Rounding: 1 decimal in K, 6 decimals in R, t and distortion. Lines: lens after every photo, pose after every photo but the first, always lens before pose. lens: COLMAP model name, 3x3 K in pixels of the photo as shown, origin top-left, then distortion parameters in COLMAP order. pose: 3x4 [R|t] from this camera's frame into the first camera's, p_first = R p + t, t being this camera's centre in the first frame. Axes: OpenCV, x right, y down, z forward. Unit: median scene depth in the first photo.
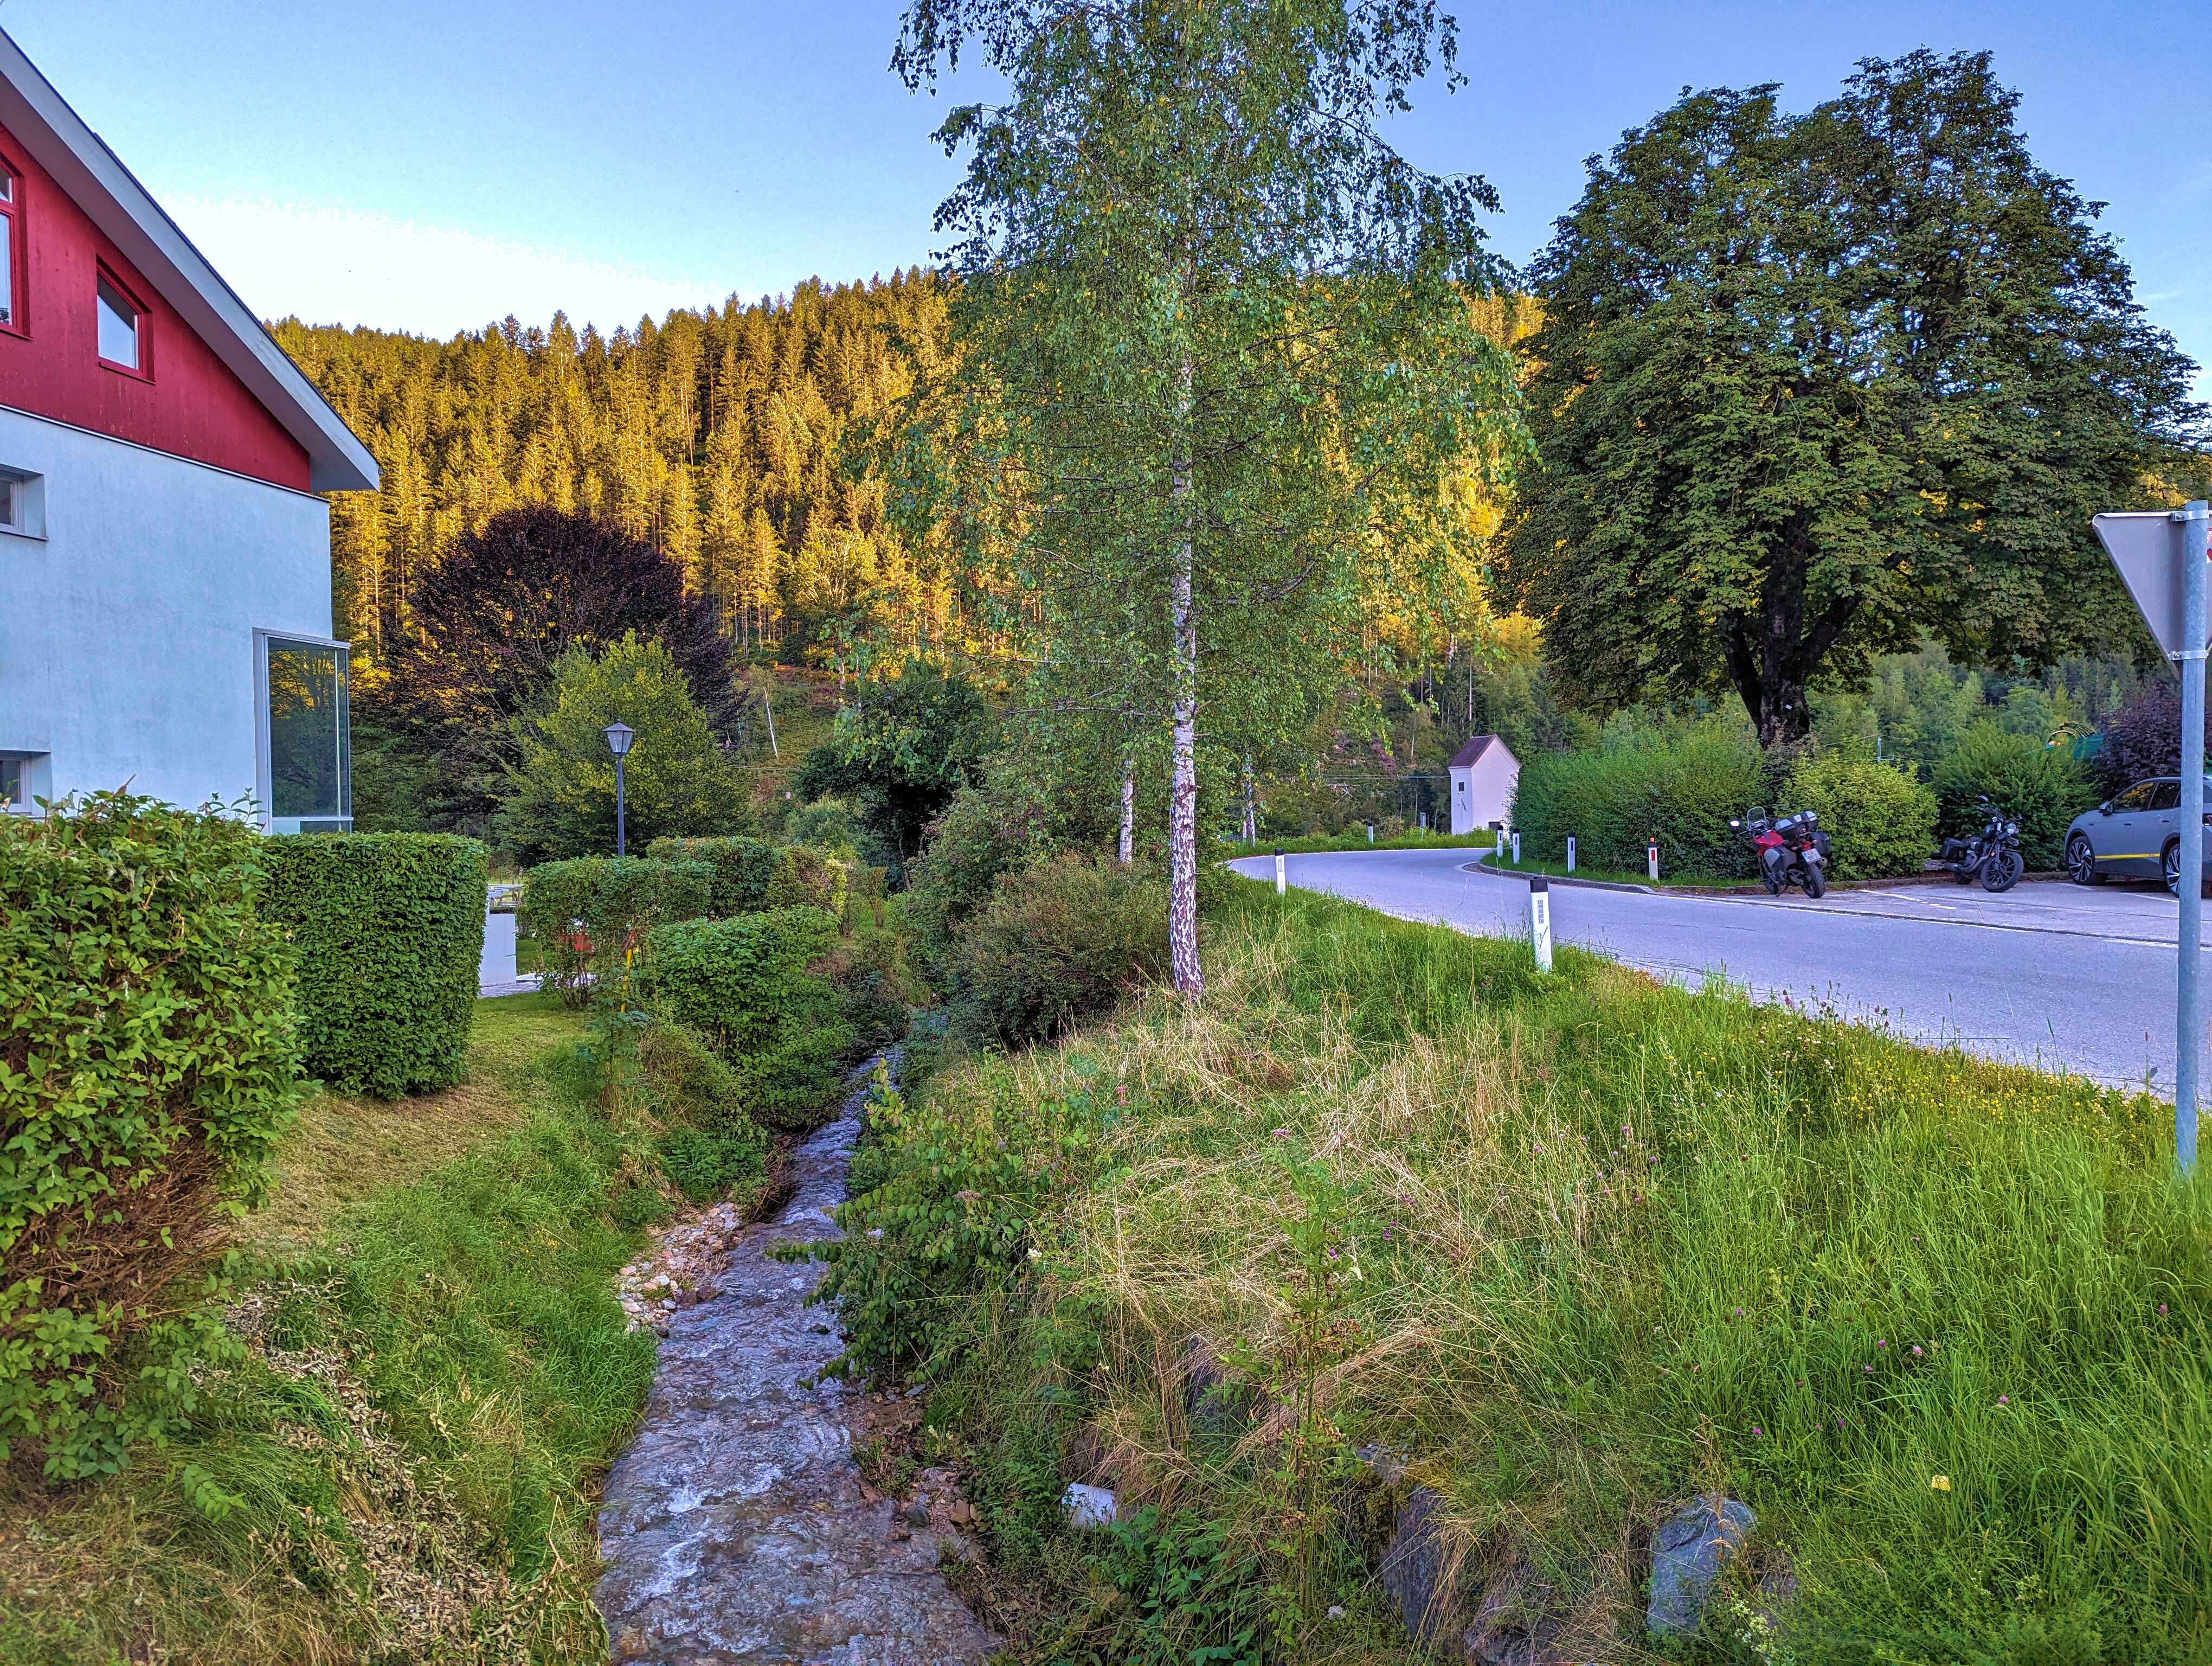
lens RADIAL K [[1531.7, 0, 1106.0], [0, 1531.7, 833.0], [0, 0, 1]] dist [0.055686, -0.064943]
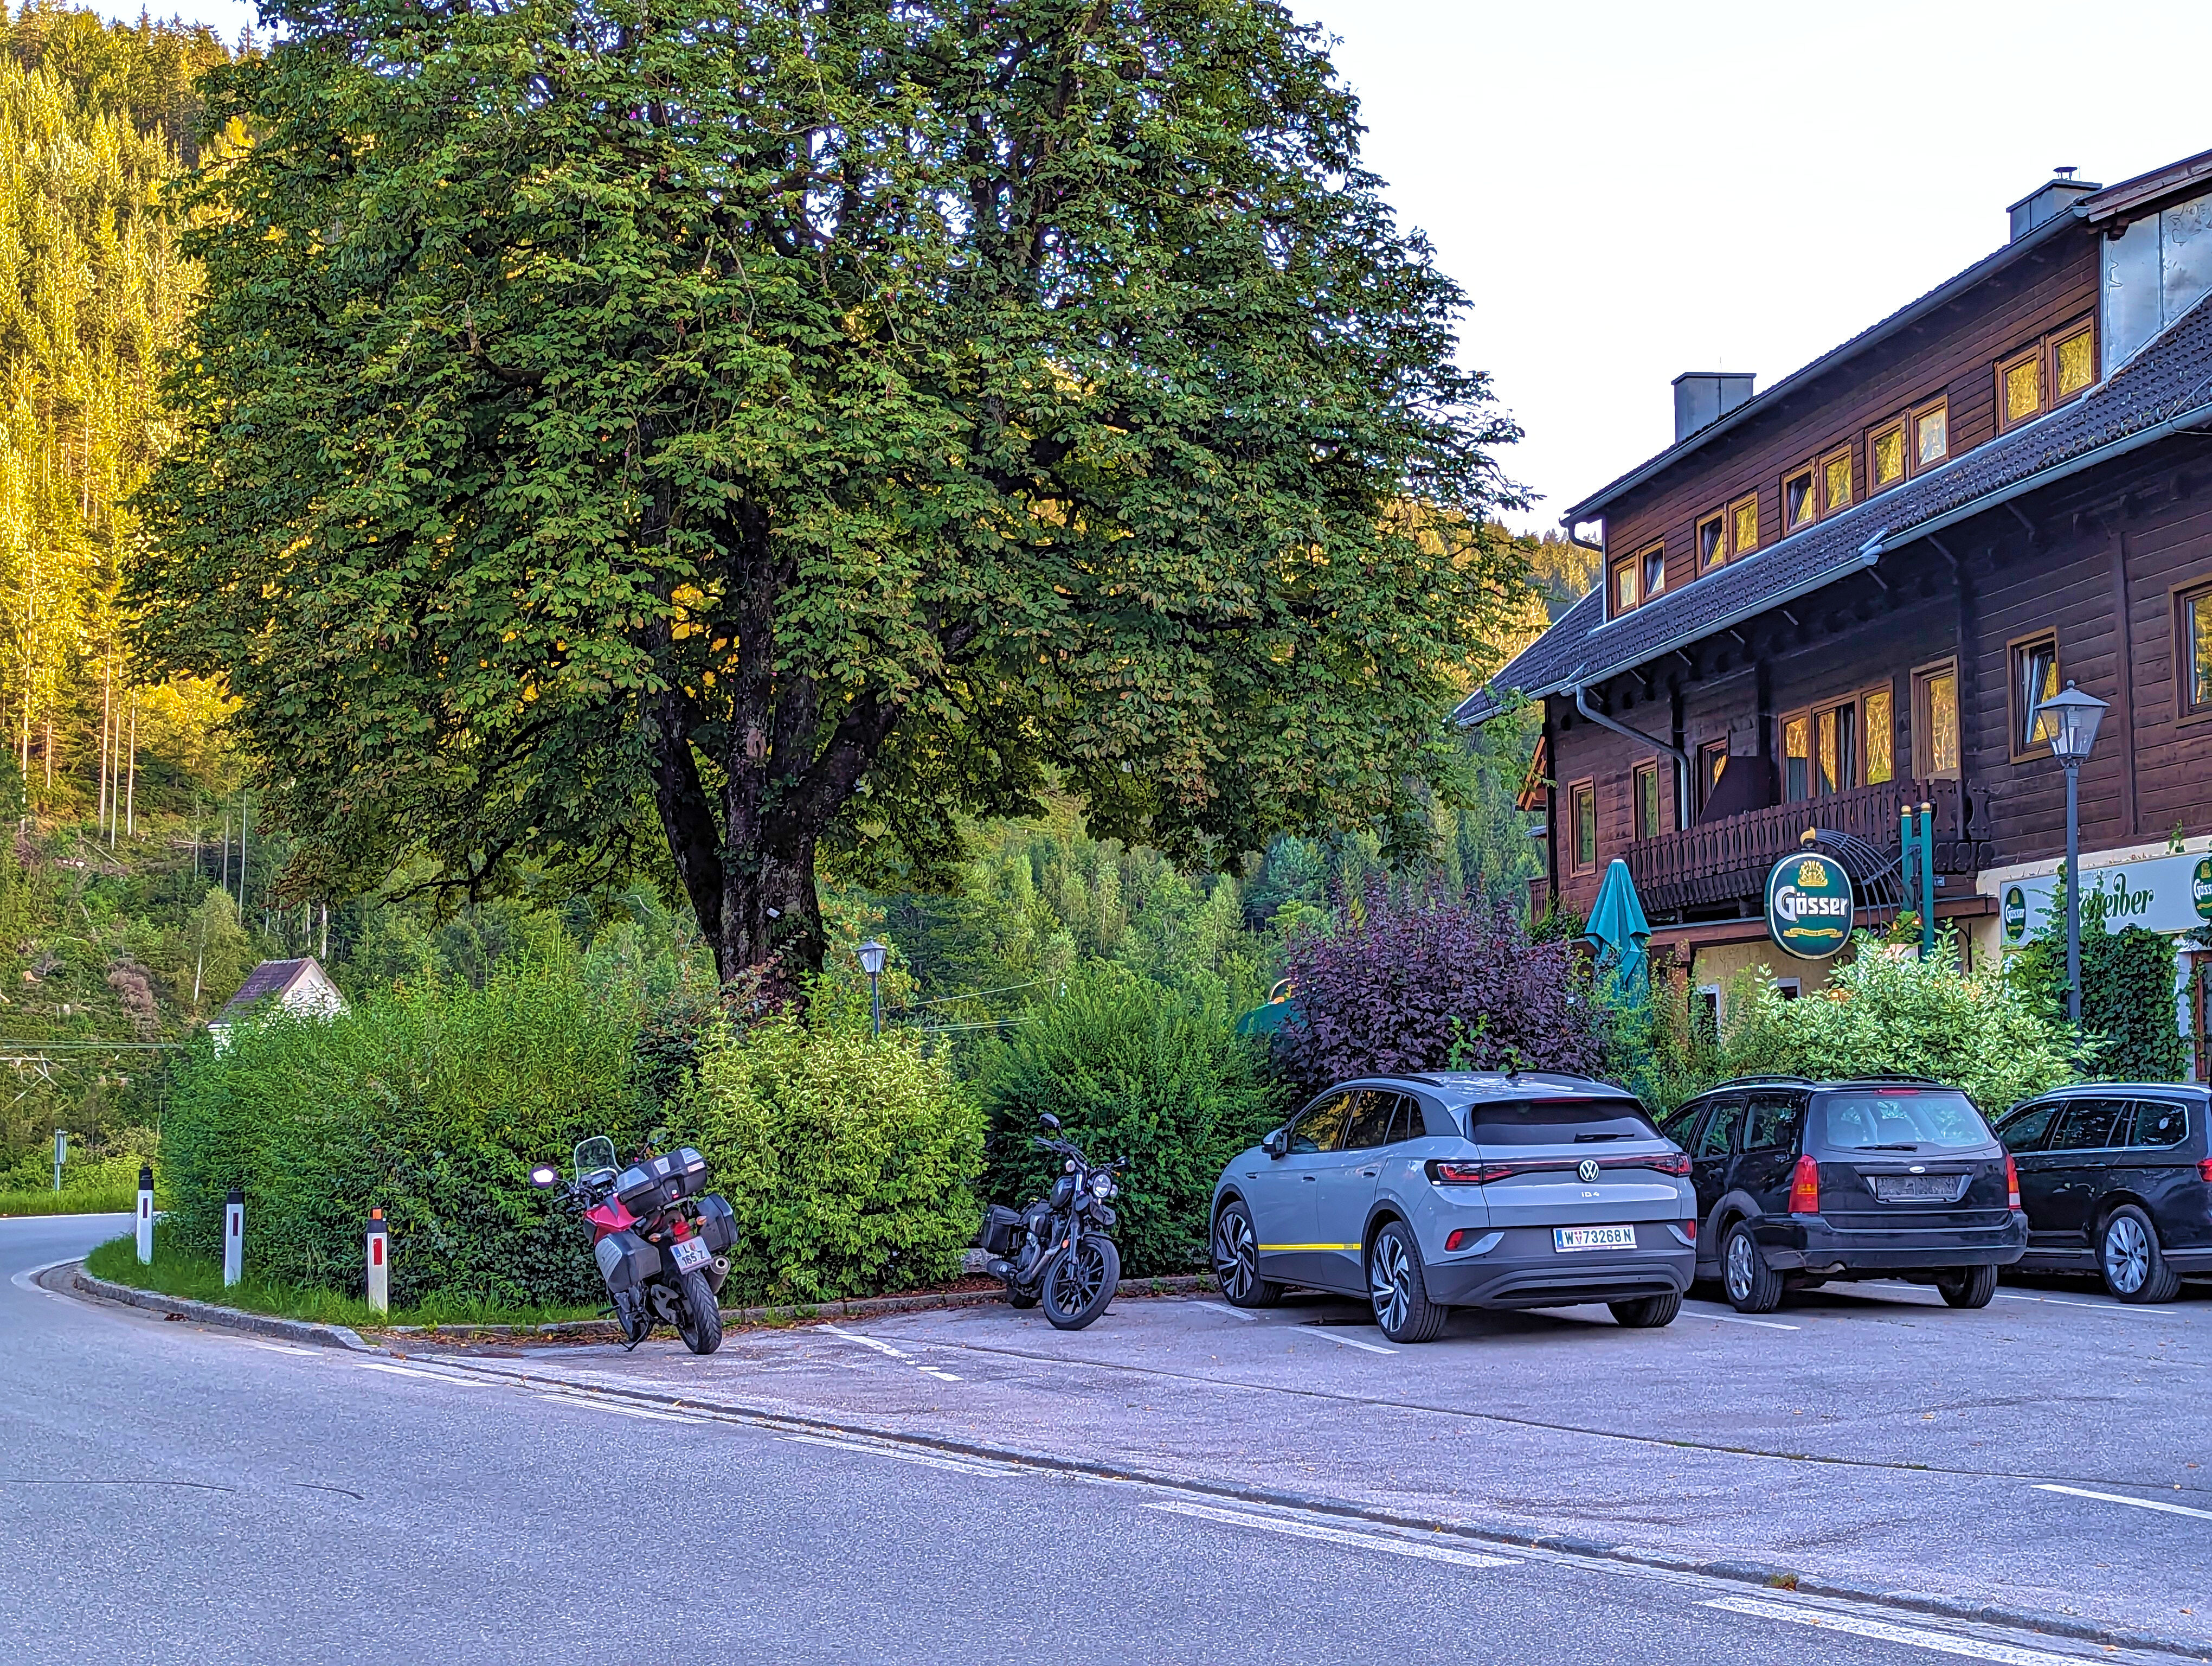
lens RADIAL K [[3026.2, 0, 1171.4], [0, 3026.2, 825.5], [0, 0, 1]] dist [0.106789, -0.060916]
pose [[0.884111, 0.048159, 0.464789, 0.138519], [0.002089, 0.994258, -0.106993, -0.010064], [-0.467273, 0.095565, 0.878933, 0.146648]]
